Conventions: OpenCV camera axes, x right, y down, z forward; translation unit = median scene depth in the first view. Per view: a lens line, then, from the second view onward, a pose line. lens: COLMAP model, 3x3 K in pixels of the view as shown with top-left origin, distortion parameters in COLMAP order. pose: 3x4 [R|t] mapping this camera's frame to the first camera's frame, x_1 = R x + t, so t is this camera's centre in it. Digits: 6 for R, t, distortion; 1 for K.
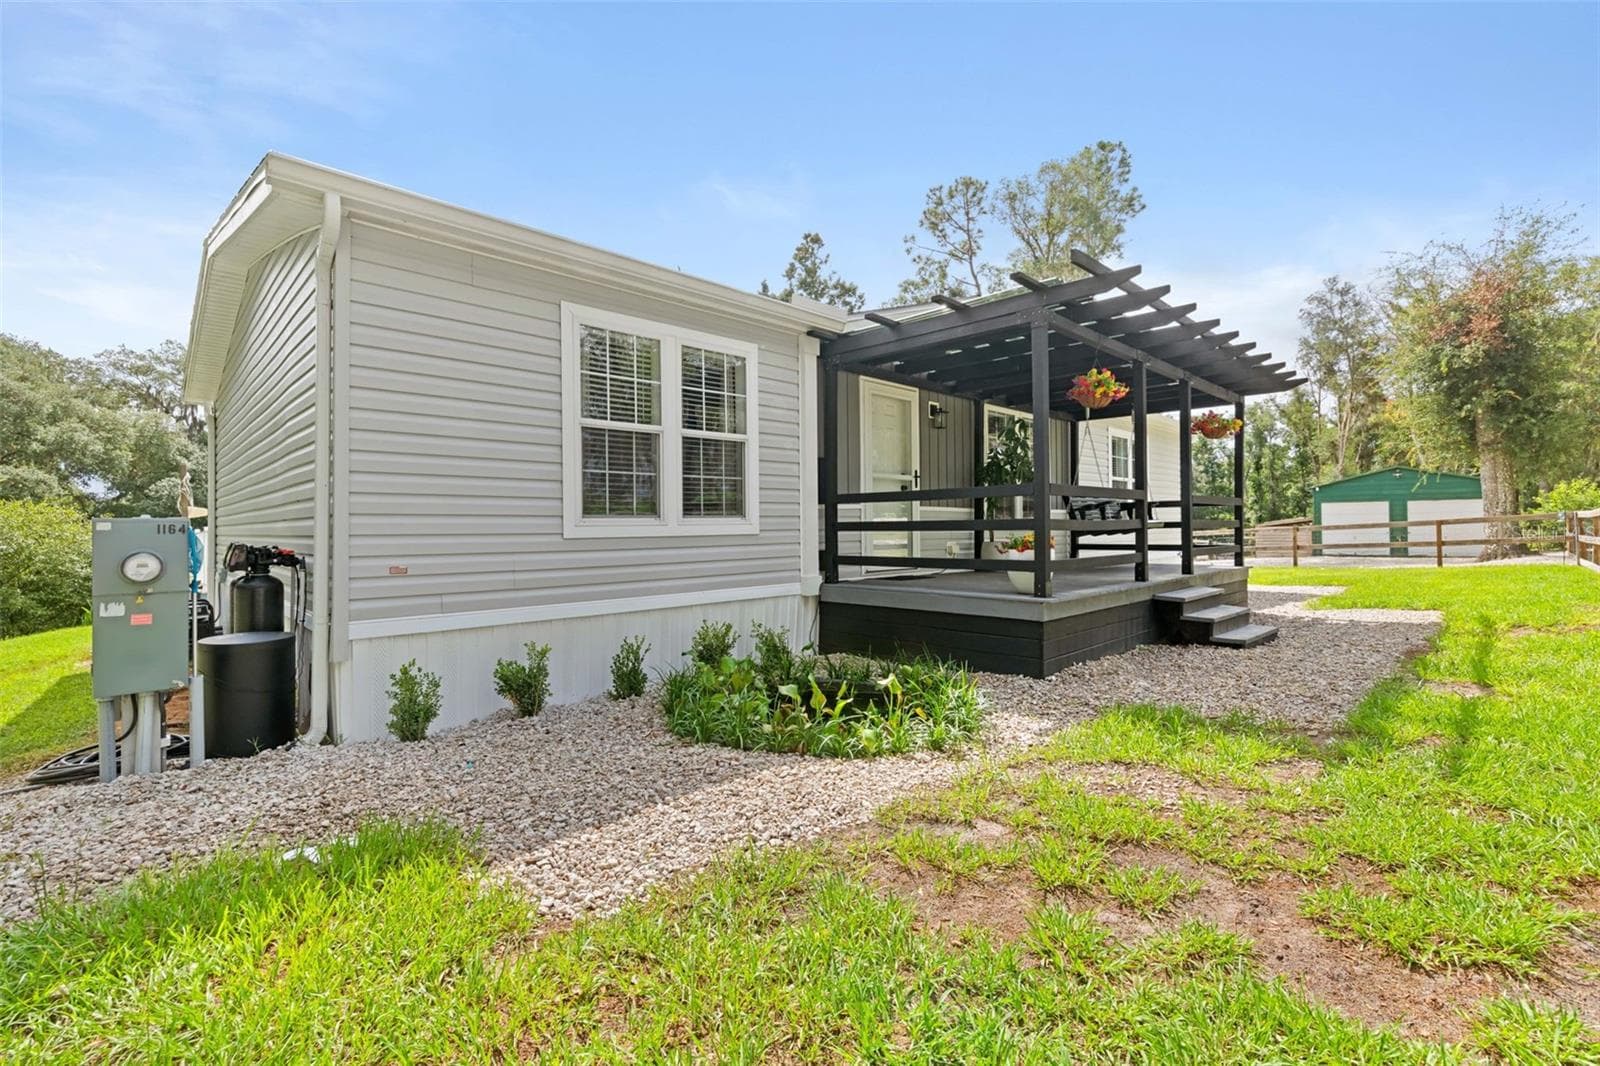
lens RADIAL K [[705.6, 0, 797.8], [0, 705.6, 526.7], [0, 0, 1]] dist [0.001503, -0.000067]
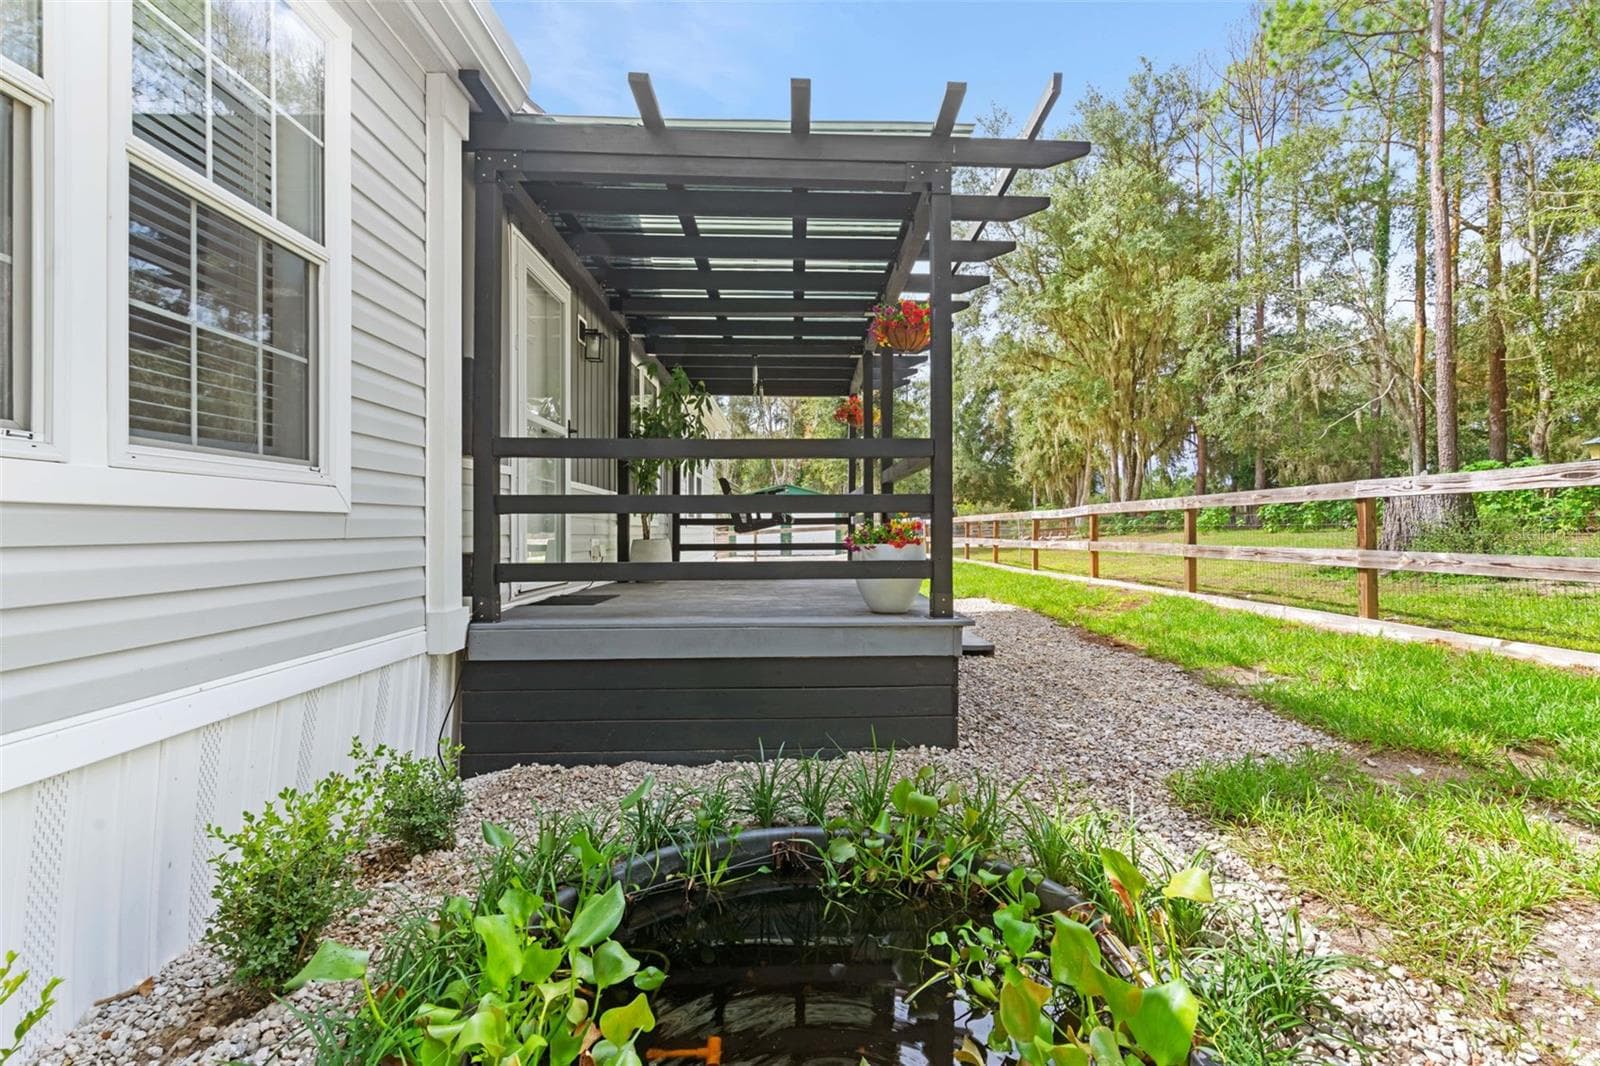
lens RADIAL K [[705.6, 0, 806.9], [0, 705.6, 534.1], [0, 0, 1]] dist [0.001503, -0.000067]
pose [[0.678348, 0.003059, 0.734735, -0.159995], [-0.004174, 0.999991, -0.000310, 0.019674], [-0.734729, -0.002857, 0.678354, 0.510750]]
